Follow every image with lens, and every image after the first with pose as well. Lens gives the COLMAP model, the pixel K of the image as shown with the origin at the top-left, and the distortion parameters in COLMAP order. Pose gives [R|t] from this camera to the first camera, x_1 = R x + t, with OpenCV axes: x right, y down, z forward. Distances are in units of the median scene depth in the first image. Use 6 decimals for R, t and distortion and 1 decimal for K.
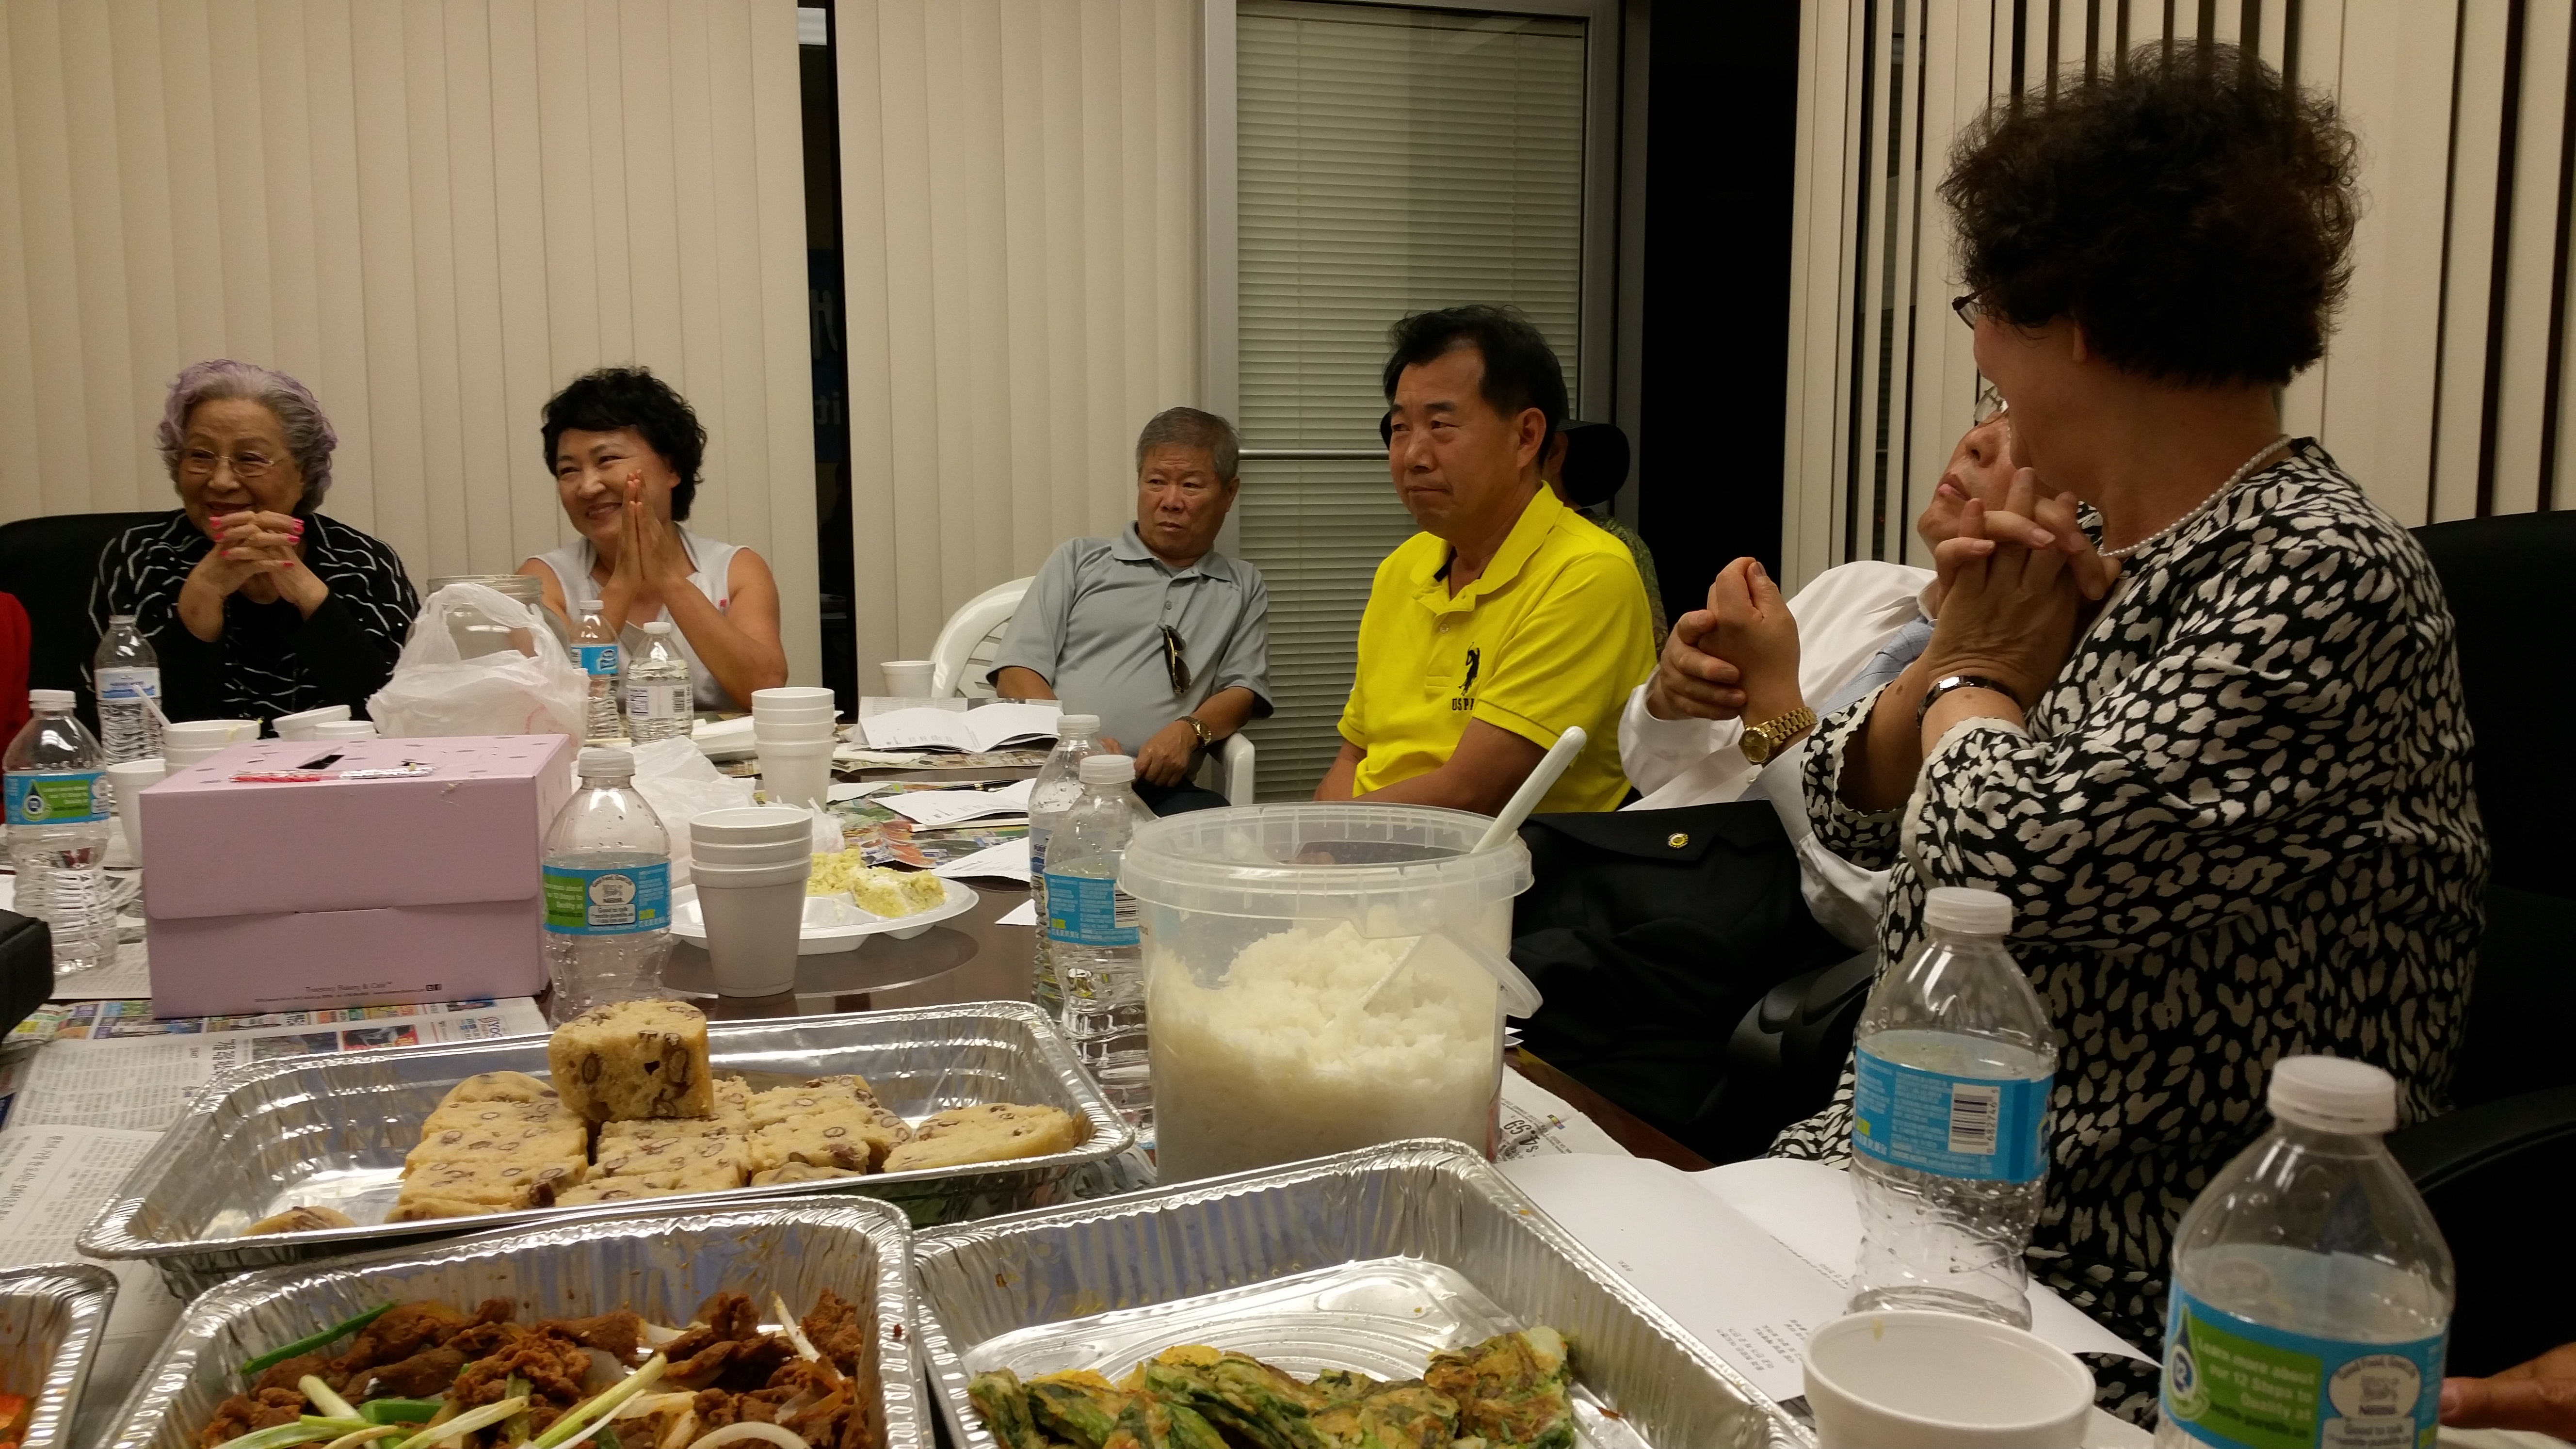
lens RADIAL K [[2071.2, 0, 1297.7], [0, 2071.2, 756.9], [0, 0, 1]] dist [0.145452, -0.330346]
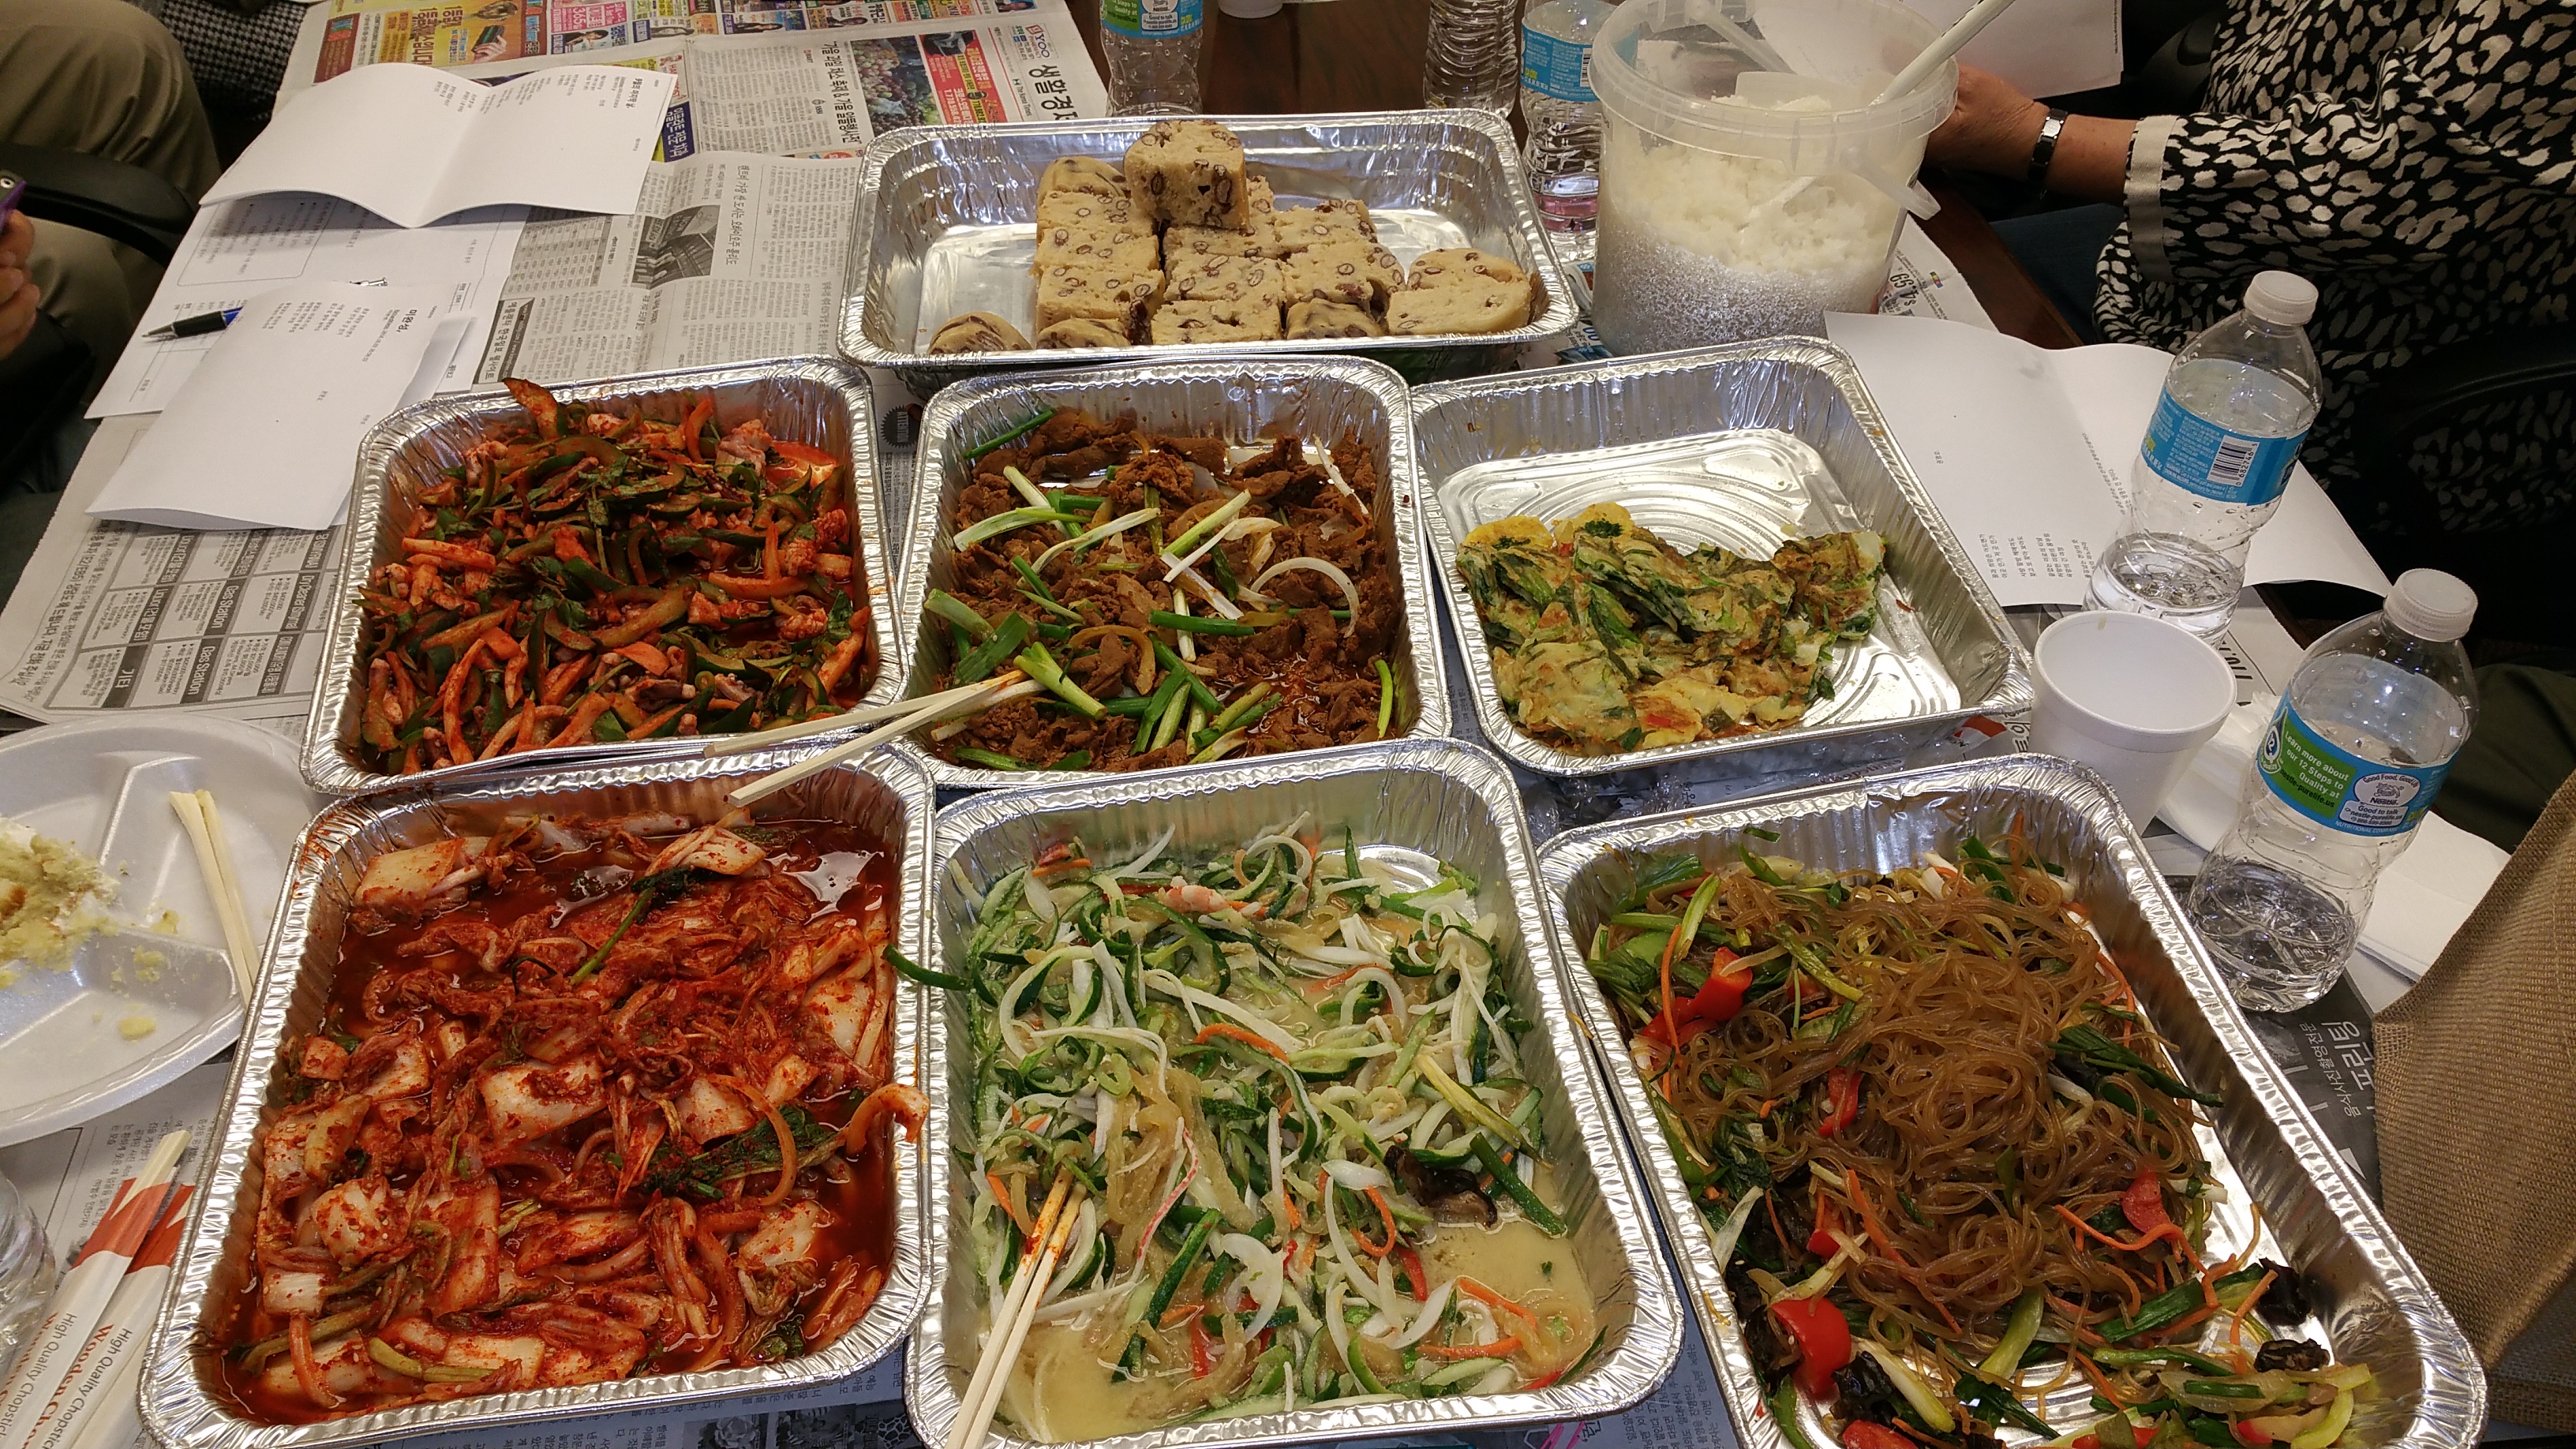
lens RADIAL K [[2052.1, 0, 1274.4], [0, 2052.1, 732.6], [0, 0, 1]] dist [0.097401, -0.000672]
pose [[0.978273, 0.133888, -0.158294, -0.025898], [-0.026317, 0.837530, 0.545757, -0.280539], [0.205646, -0.529734, 0.822856, -0.210580]]
